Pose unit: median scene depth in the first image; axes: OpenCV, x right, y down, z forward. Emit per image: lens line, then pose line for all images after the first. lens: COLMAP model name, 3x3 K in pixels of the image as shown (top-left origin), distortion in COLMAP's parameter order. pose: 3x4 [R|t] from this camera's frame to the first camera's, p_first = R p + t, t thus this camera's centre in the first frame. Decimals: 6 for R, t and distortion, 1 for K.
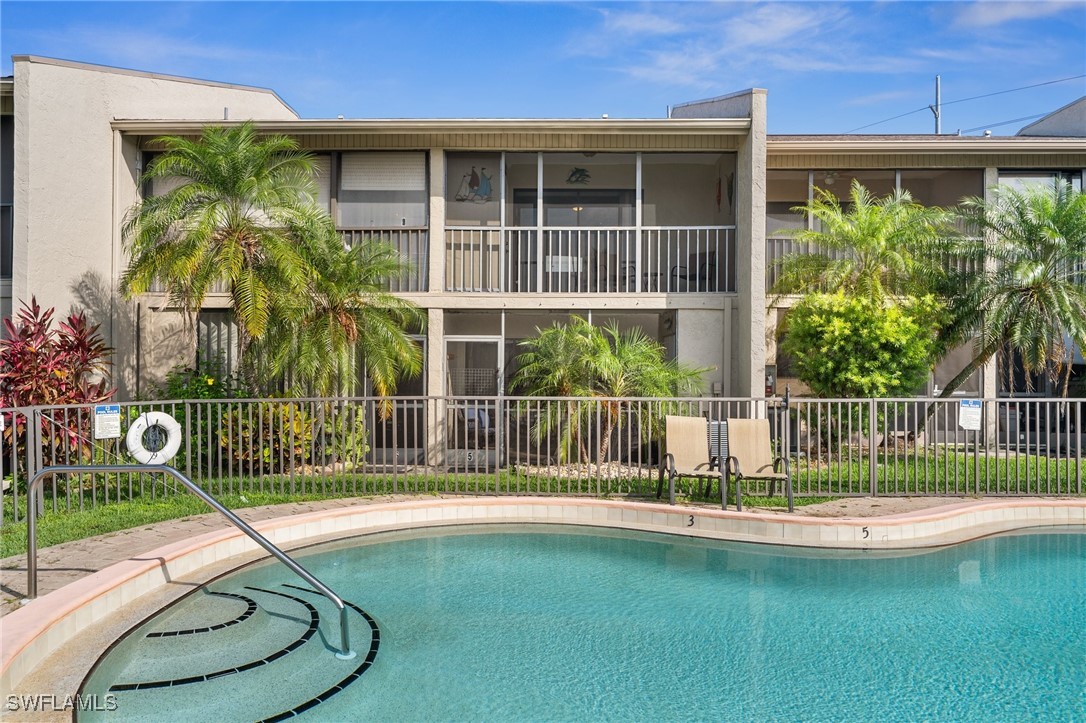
lens RADIAL K [[717.4, 0, 543.1], [0, 717.4, 368.4], [0, 0, 1]] dist [-0.005607, -0.003006]
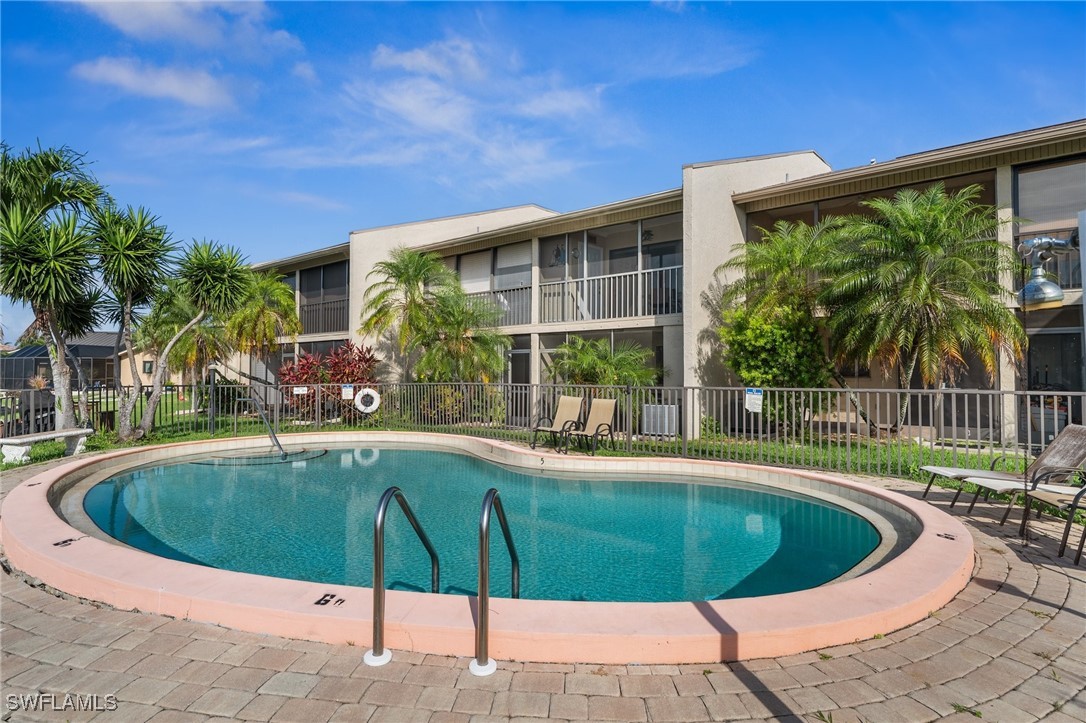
lens RADIAL K [[603.6, 0, 543.7], [0, 603.6, 359.6], [0, 0, 1]] dist [0.005045, -0.000140]
pose [[0.771475, -0.016670, -0.636041, 0.760721], [0.000565, 0.999674, -0.025515, 0.013425], [0.636259, 0.019325, 0.771233, -0.068418]]
